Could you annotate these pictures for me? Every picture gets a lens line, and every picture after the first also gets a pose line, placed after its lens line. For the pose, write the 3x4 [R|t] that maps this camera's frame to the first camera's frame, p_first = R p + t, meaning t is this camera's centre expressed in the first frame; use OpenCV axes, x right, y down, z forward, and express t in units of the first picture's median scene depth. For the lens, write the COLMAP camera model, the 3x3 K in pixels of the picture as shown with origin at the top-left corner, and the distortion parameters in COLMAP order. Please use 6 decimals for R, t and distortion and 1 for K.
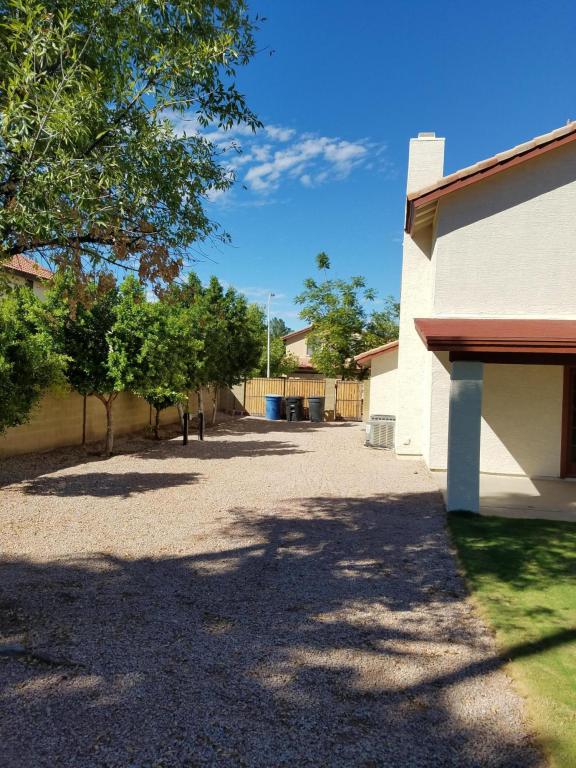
lens RADIAL K [[582.0, 0, 288.0], [0, 582.0, 384.0], [0, 0, 1]] dist [0.258599, -0.366566]
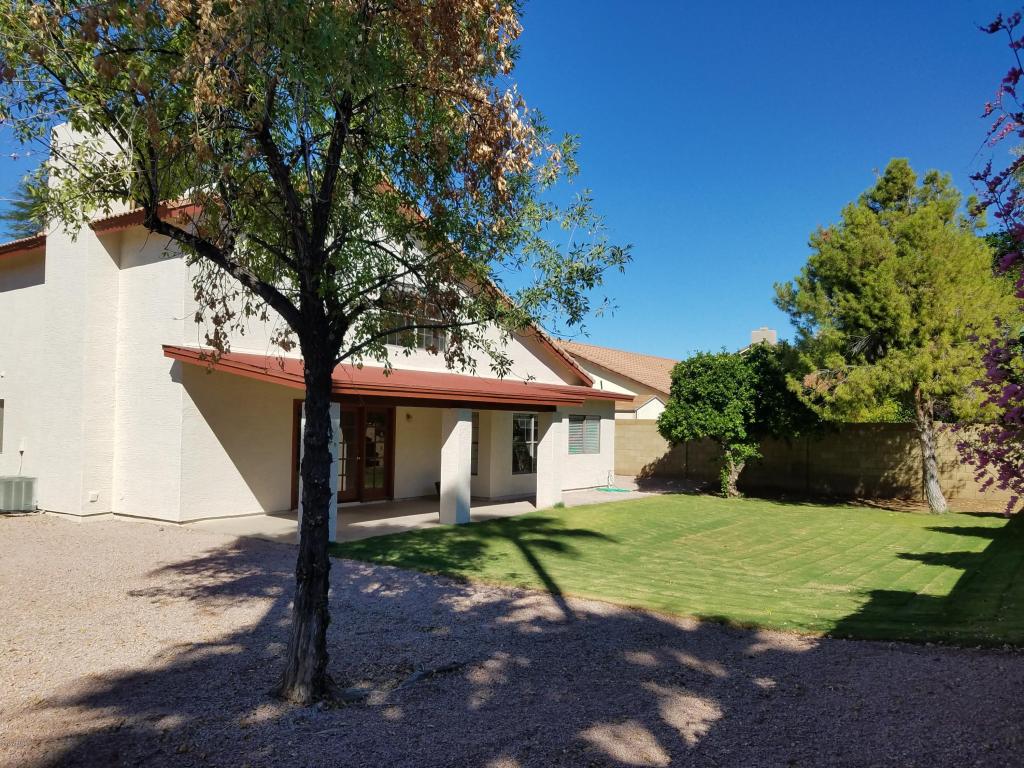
lens RADIAL K [[776.0, 0, 508.9], [0, 776.0, 399.5], [0, 0, 1]] dist [0.258599, -0.366566]
pose [[0.401290, 0.011524, 0.915879, -1.205190], [0.003672, 0.999893, -0.014190, -0.027596], [-0.915944, 0.009057, 0.401204, 0.190558]]
